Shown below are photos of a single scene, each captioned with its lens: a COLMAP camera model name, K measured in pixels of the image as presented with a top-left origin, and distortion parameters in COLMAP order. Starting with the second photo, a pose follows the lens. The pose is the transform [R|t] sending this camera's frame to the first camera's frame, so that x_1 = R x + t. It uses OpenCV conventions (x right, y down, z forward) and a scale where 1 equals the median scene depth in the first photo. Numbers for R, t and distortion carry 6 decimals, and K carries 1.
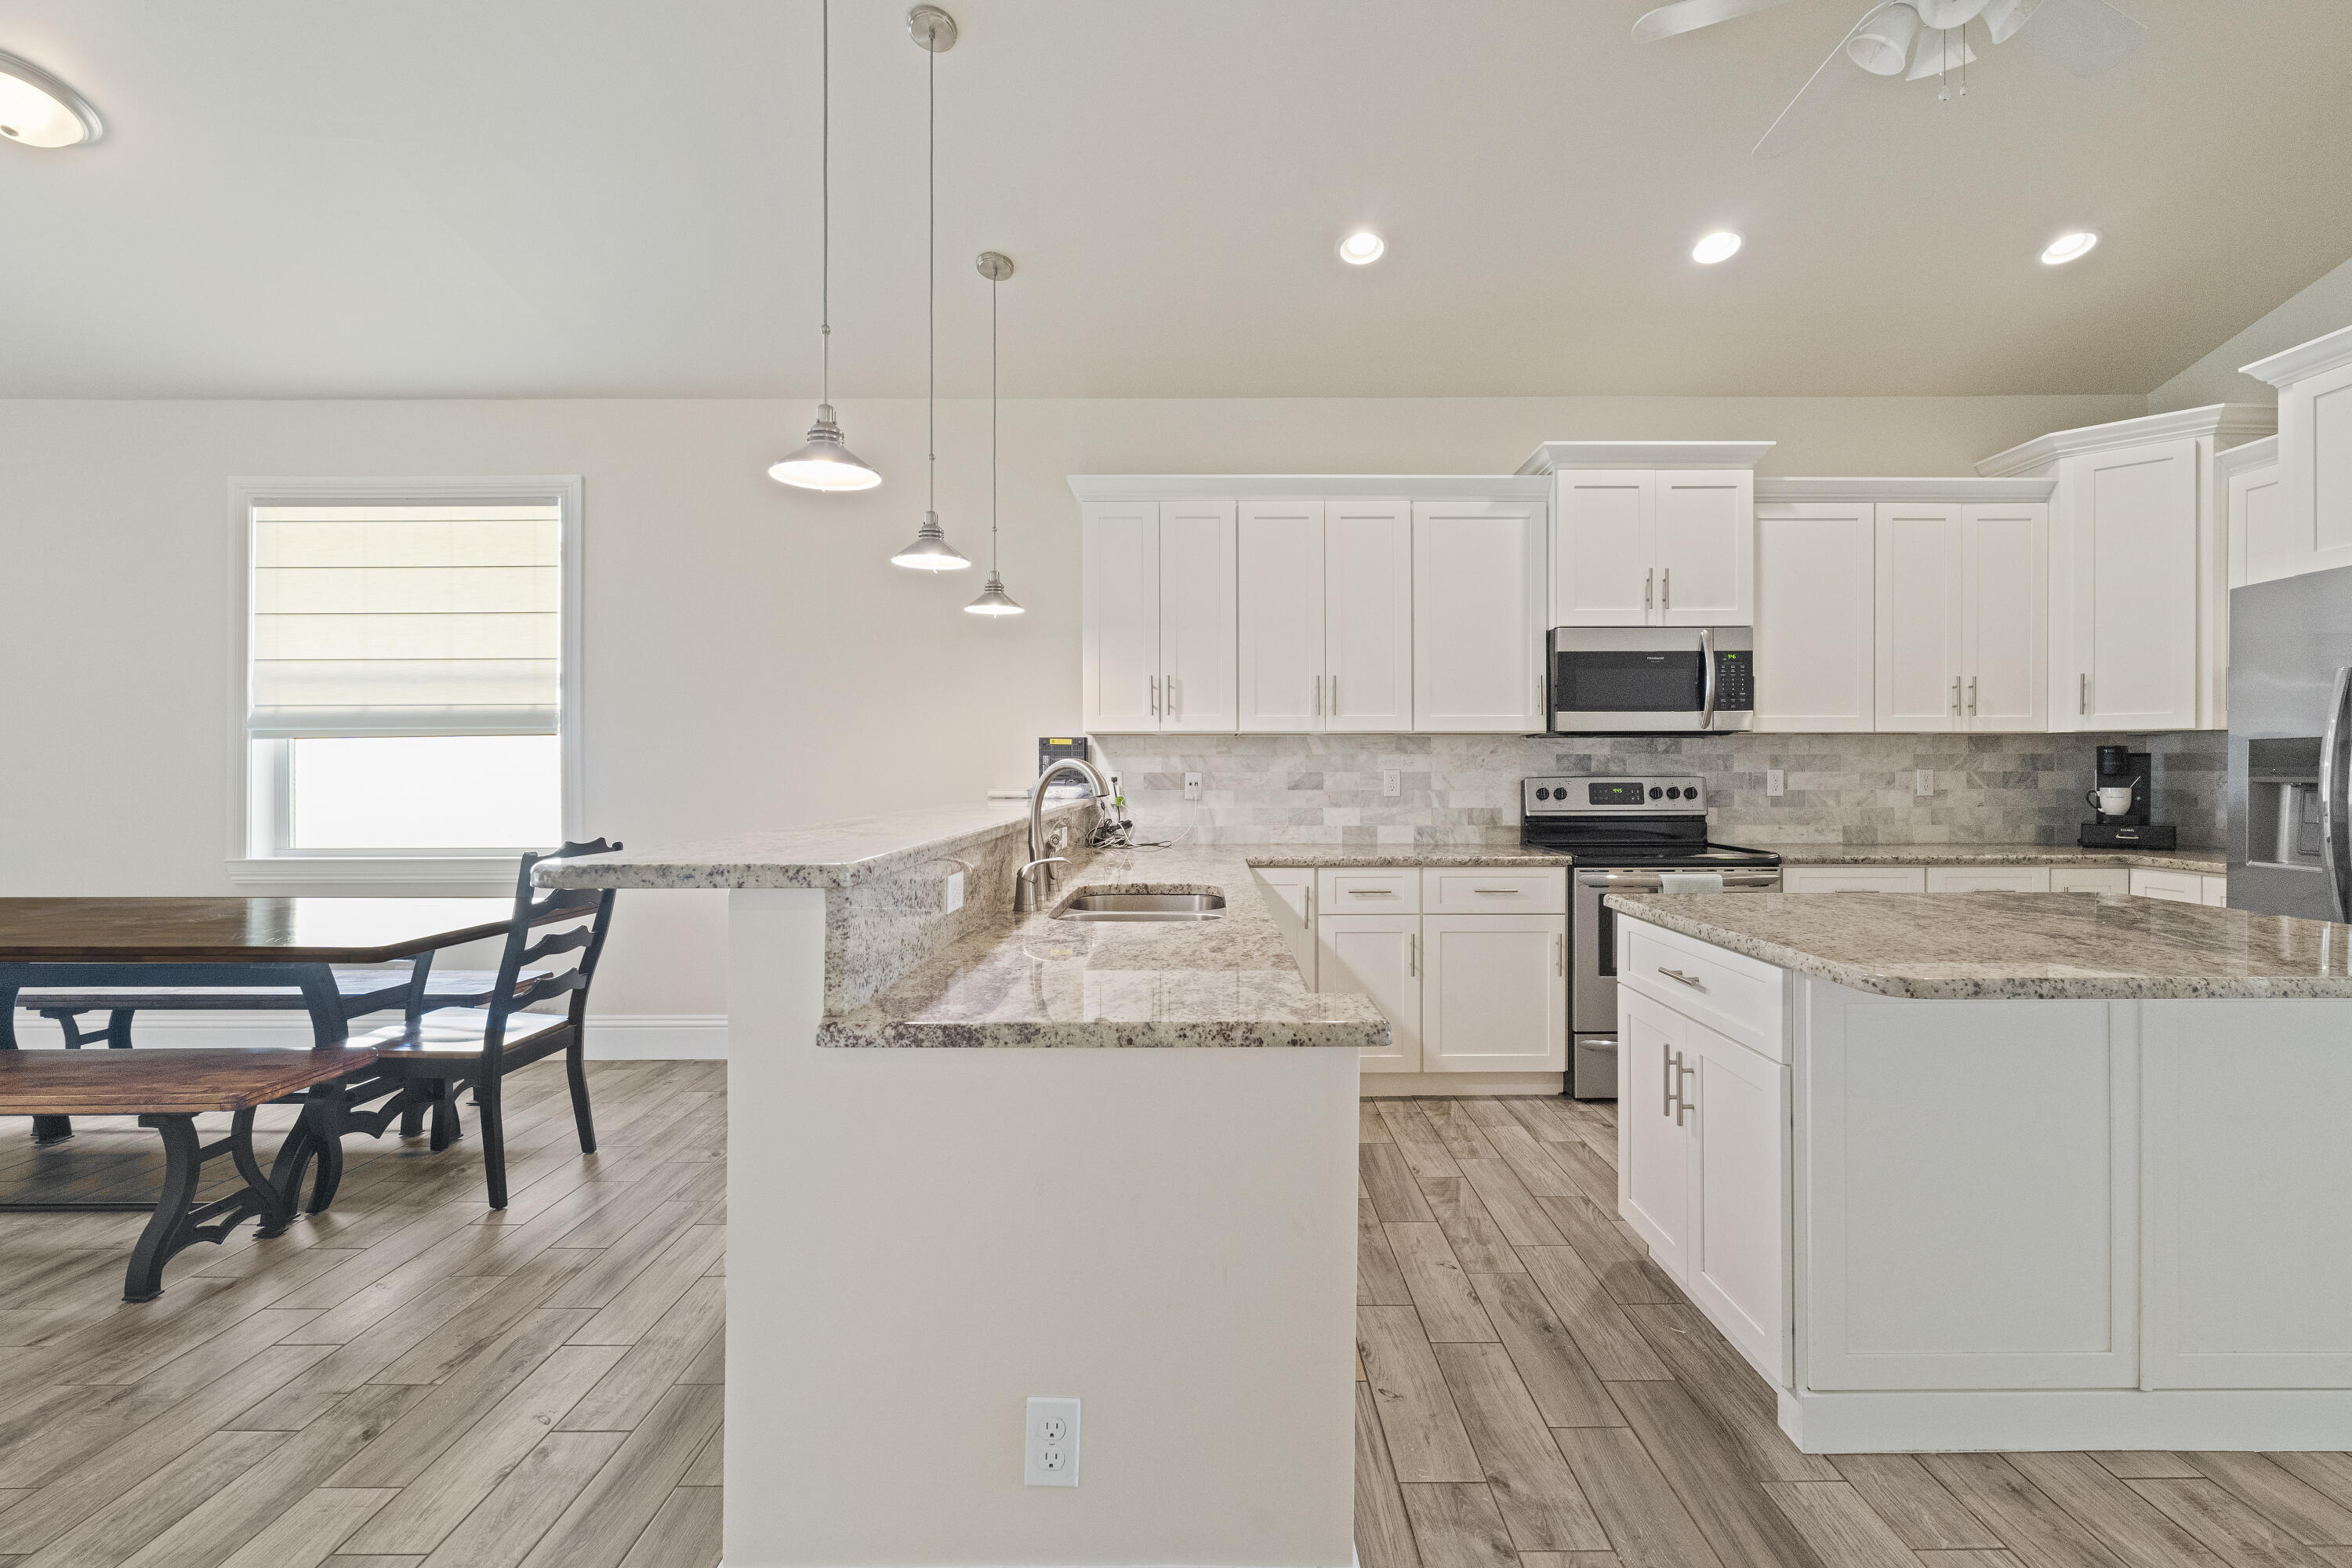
lens RADIAL K [[1066.0, 0, 1199.6], [0, 1066.0, 772.1], [0, 0, 1]] dist [-0.010008, 0.004363]
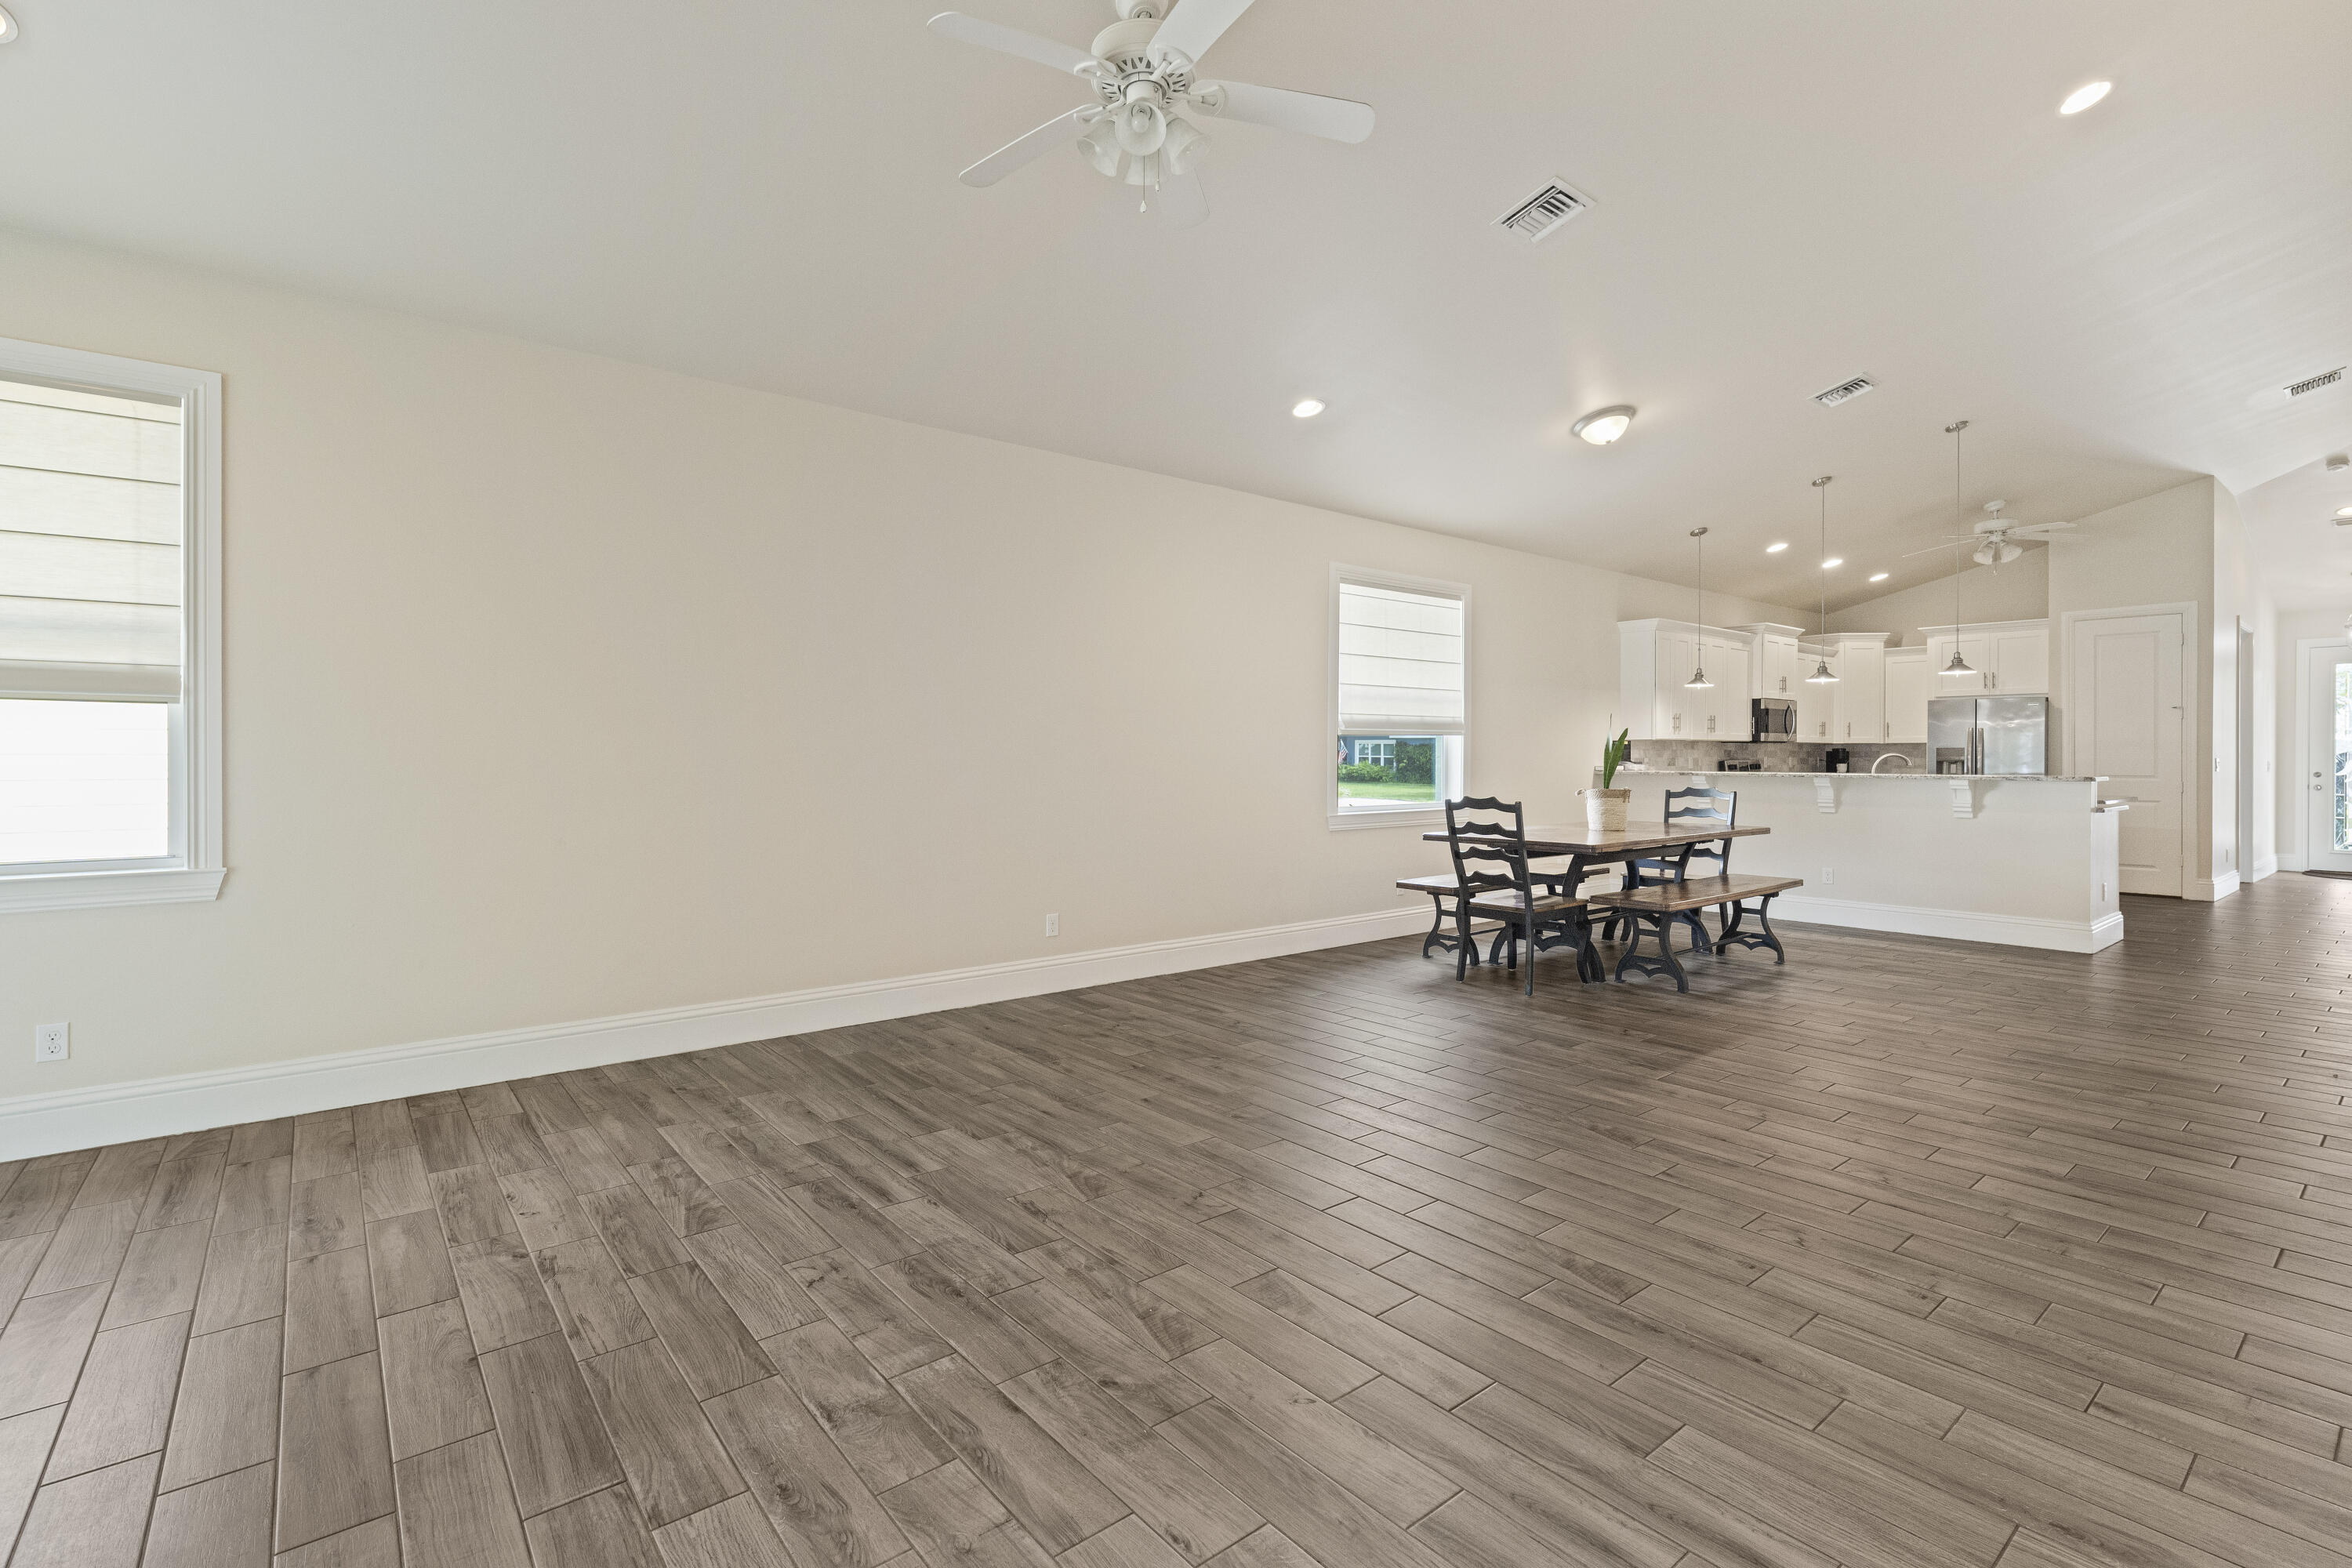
lens RADIAL K [[1066.0, 0, 1165.6], [0, 1066.0, 763.7], [0, 0, 1]] dist [-0.010008, 0.004363]
pose [[0.780442, -0.001569, 0.625226, -2.085178], [0.000197, 0.999997, 0.002265, 0.007102], [-0.625228, -0.001644, 0.780440, -0.040806]]
